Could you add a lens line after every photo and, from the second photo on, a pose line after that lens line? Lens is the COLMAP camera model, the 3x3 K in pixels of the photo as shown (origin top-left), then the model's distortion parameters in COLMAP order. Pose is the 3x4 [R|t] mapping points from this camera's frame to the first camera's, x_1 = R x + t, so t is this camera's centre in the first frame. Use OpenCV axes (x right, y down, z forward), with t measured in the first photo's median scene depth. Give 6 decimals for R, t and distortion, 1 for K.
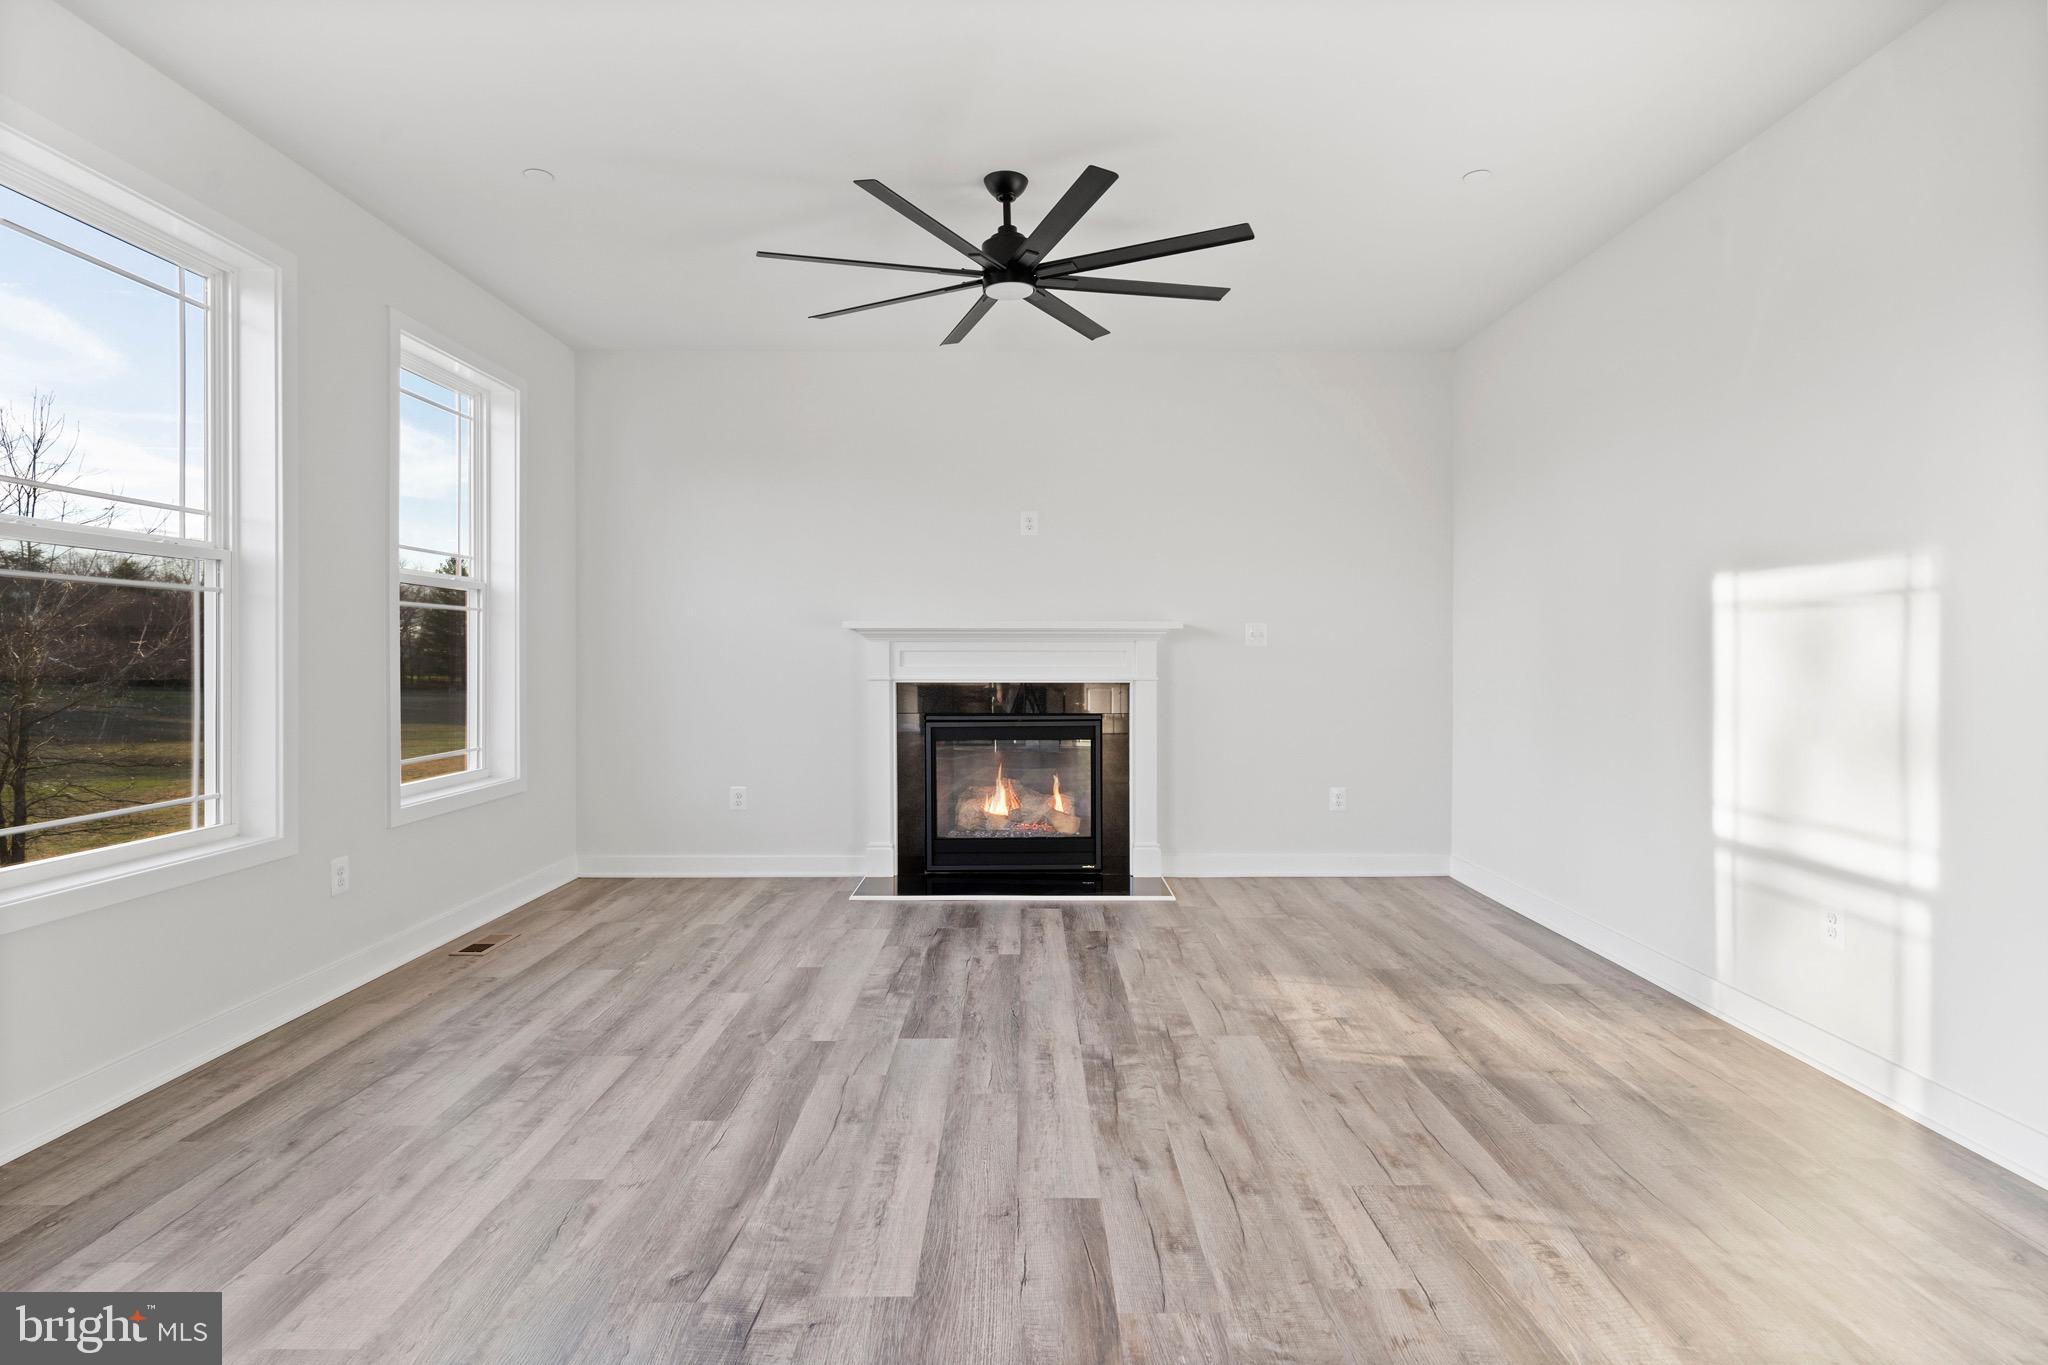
lens RADIAL K [[1002.6, 0, 1034.8], [0, 1002.6, 667.2], [0, 0, 1]] dist [0.002008, 0.000306]
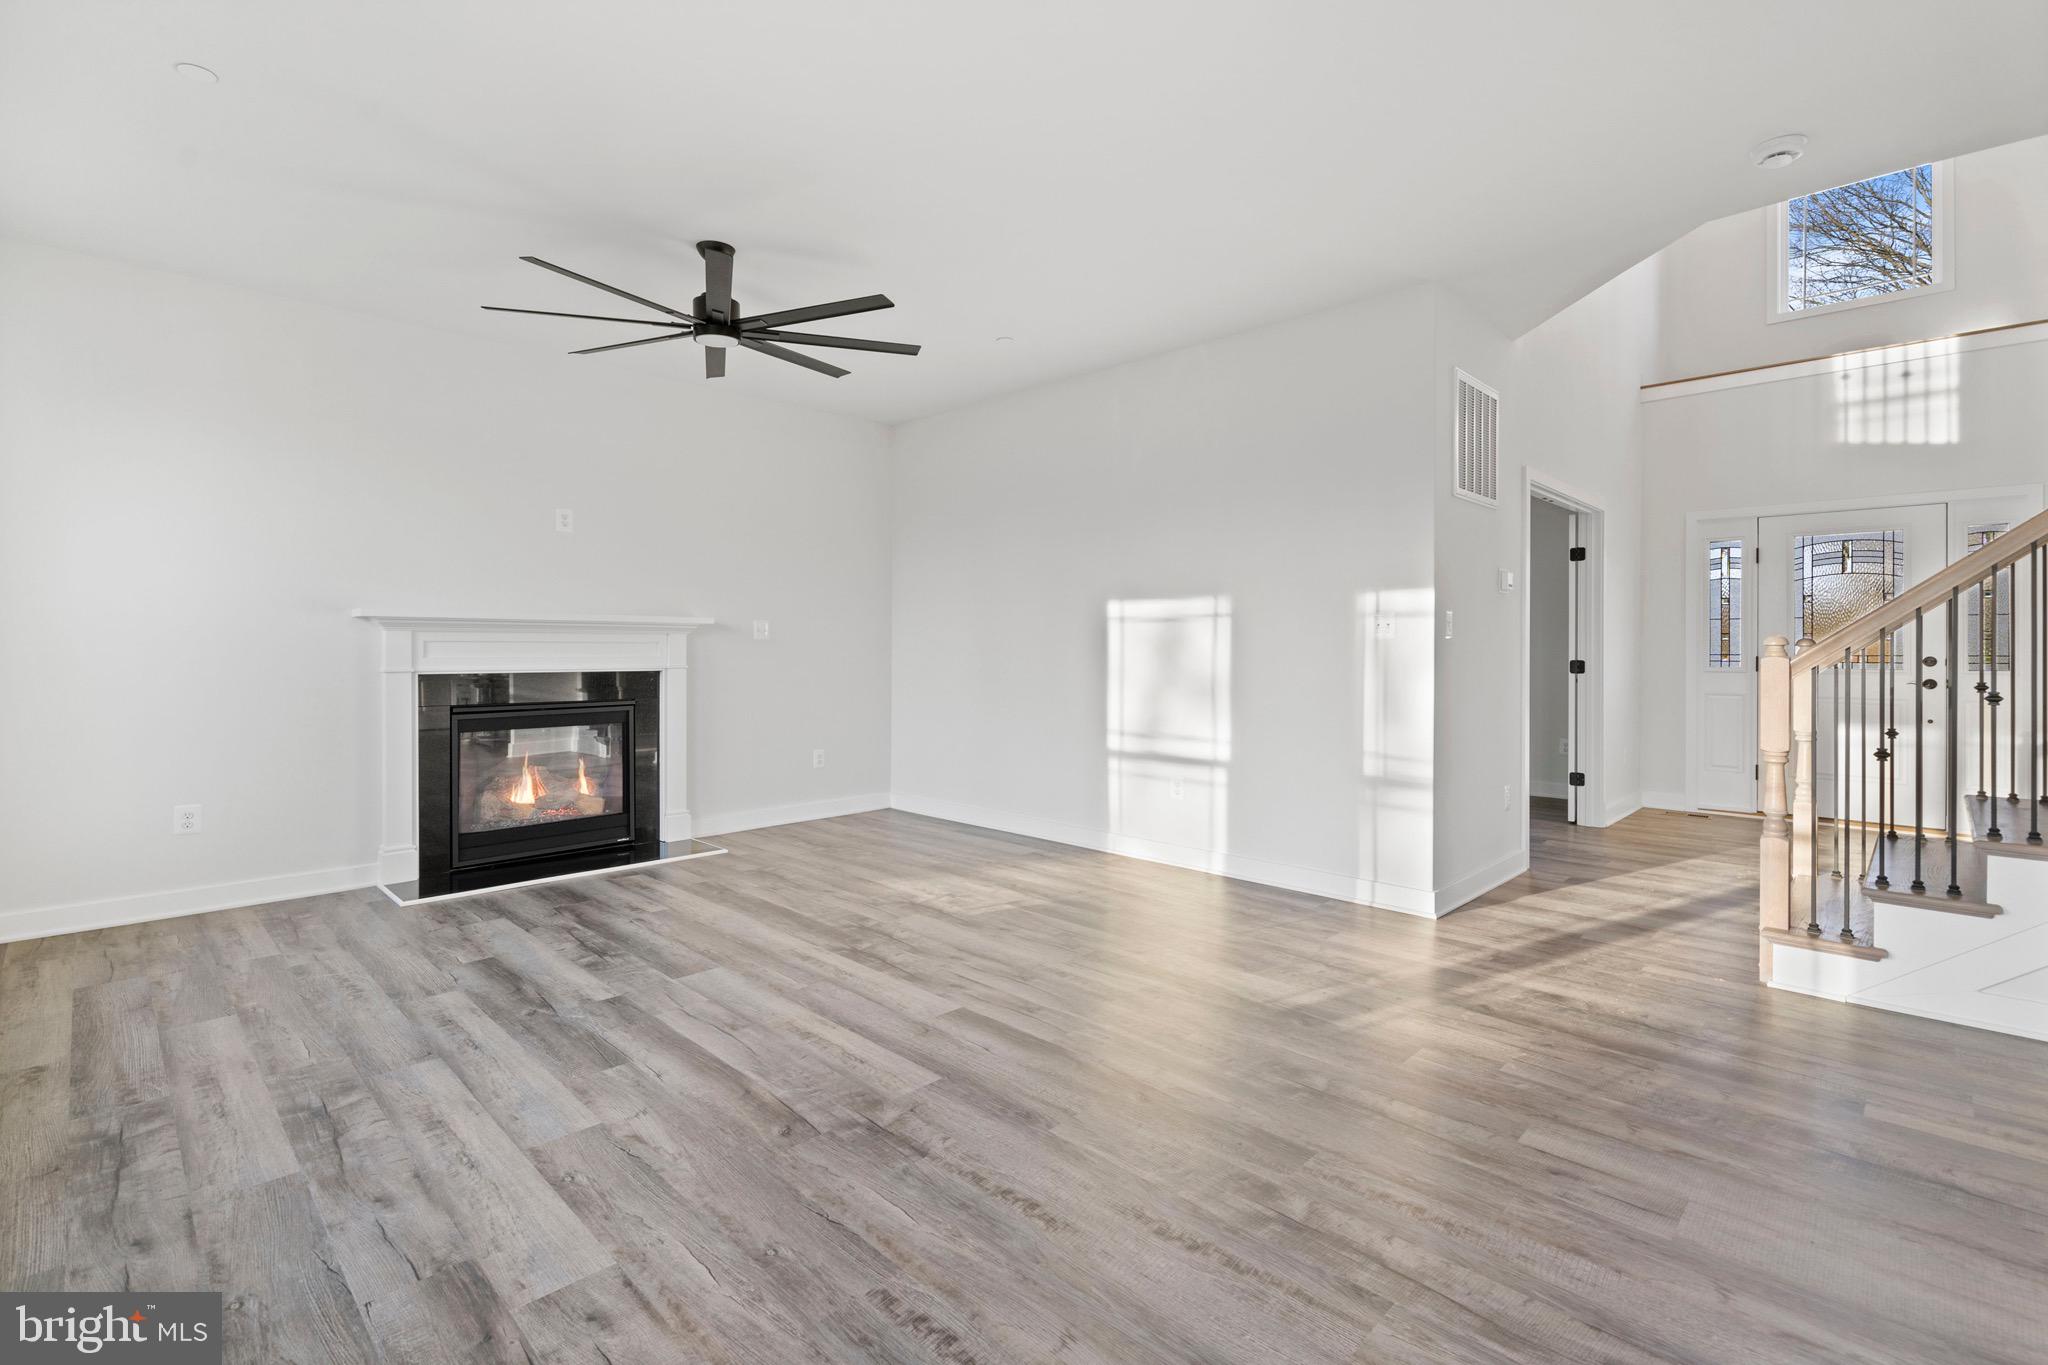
lens RADIAL K [[914.1, 0, 1024.5], [0, 914.1, 651.5], [0, 0, 1]] dist [-0.001137, -0.000349]
pose [[0.708216, -0.002475, 0.705992, -0.544584], [0.006993, 0.999969, -0.003509, 0.000889], [-0.705961, 0.007422, 0.708212, -0.026405]]
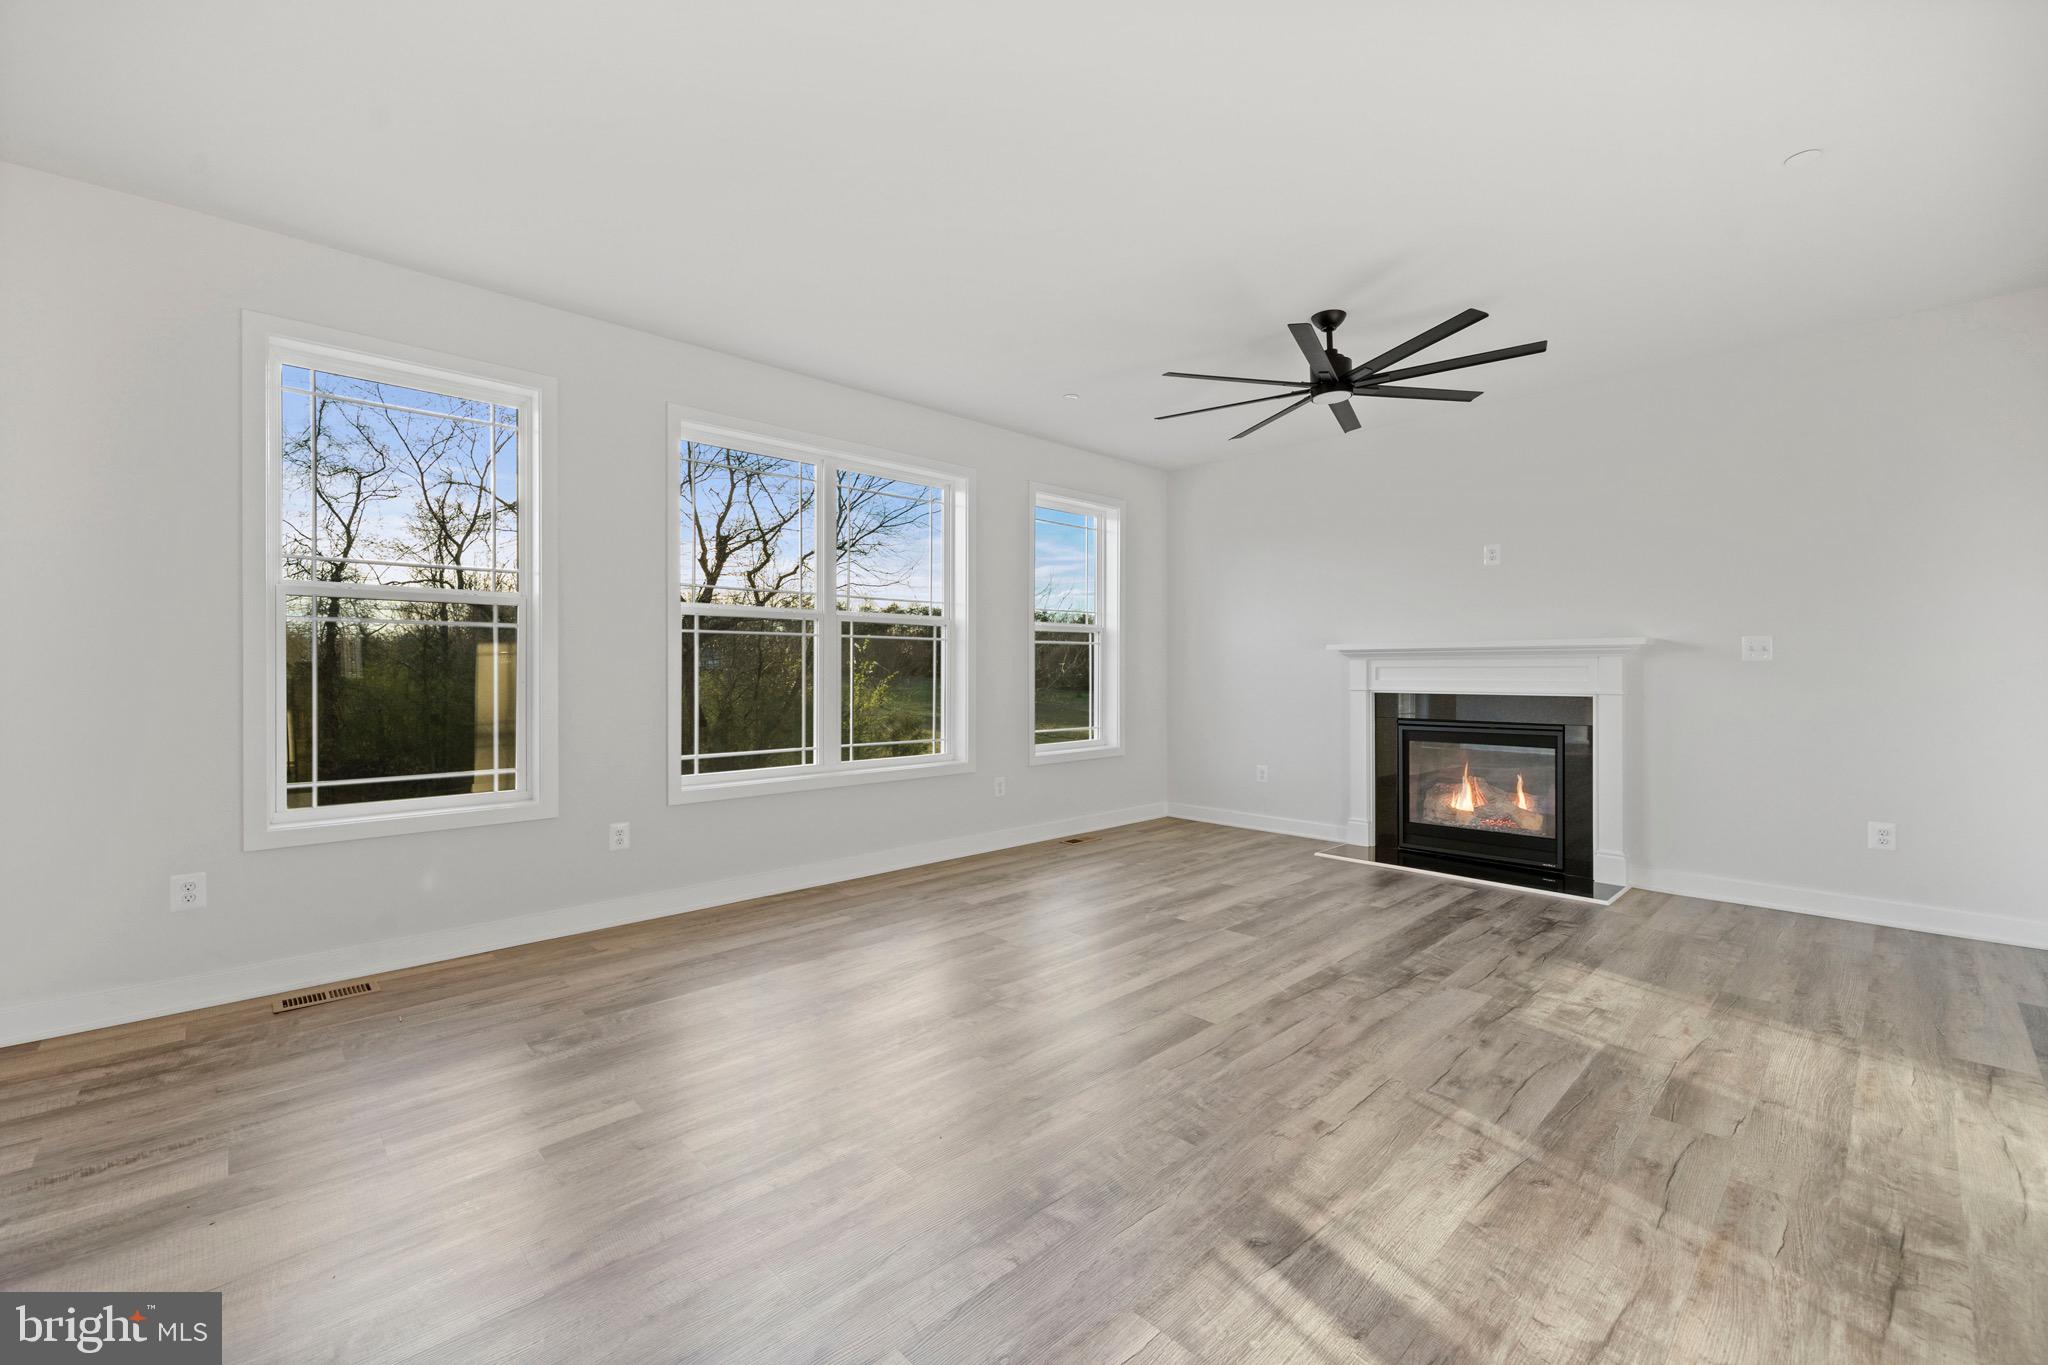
lens RADIAL K [[839.7, 0, 1024.0], [0, 839.7, 682.5], [0, 0, 1]] dist [0.001755, 0.000205]
pose [[0.687899, 0.008330, -0.725759, 0.516452], [-0.006927, 0.999964, 0.004912, 0.000775], [0.725774, 0.001648, 0.687932, -0.065289]]
